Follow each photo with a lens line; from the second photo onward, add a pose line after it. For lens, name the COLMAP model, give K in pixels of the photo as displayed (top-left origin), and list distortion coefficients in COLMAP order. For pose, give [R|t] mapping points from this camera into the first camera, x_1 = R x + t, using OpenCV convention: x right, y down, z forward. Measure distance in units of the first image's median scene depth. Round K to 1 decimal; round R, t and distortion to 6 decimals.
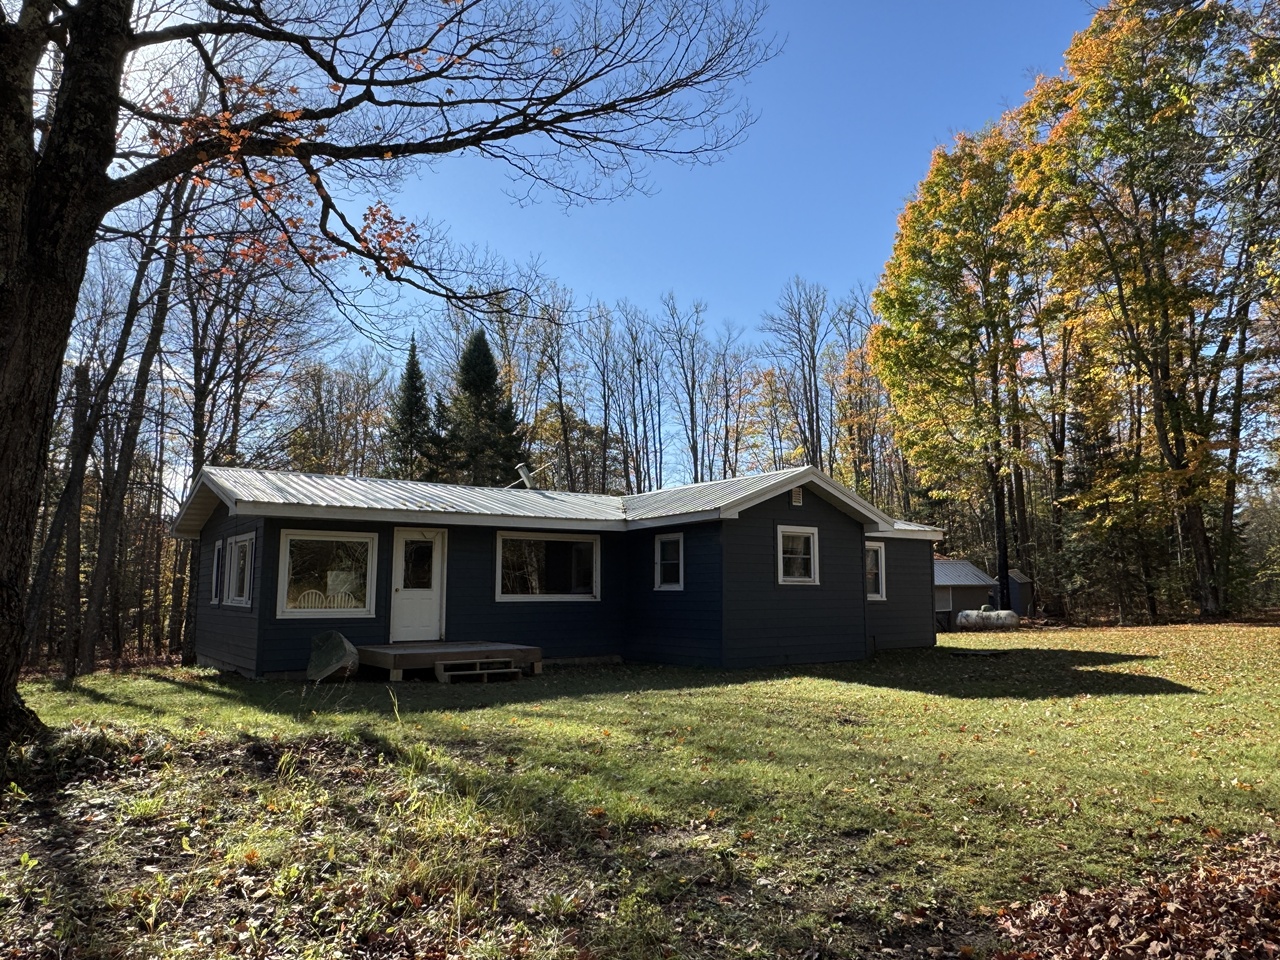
lens RADIAL K [[858.5, 0, 640.5], [0, 858.5, 481.3], [0, 0, 1]] dist [-0.000348, 0.000014]
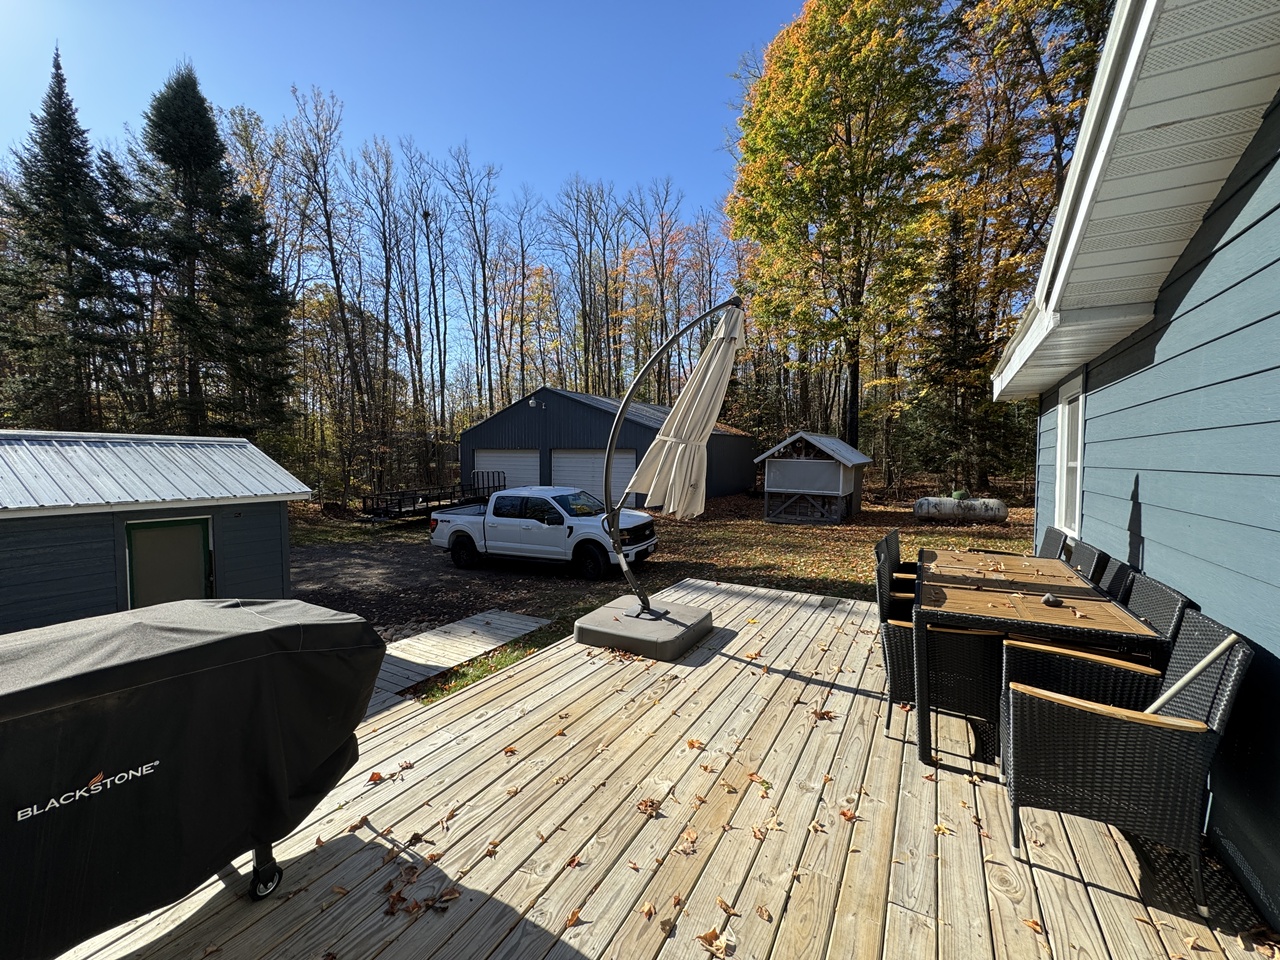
lens RADIAL K [[509.4, 0, 638.7], [0, 509.4, 478.1], [0, 0, 1]] dist [-0.000855, 0.000670]
pose [[0.899515, -0.016038, 0.436596, -0.041694], [-0.062991, 0.984123, 0.165932, 0.037018], [-0.432325, -0.176760, 0.884223, 0.366912]]
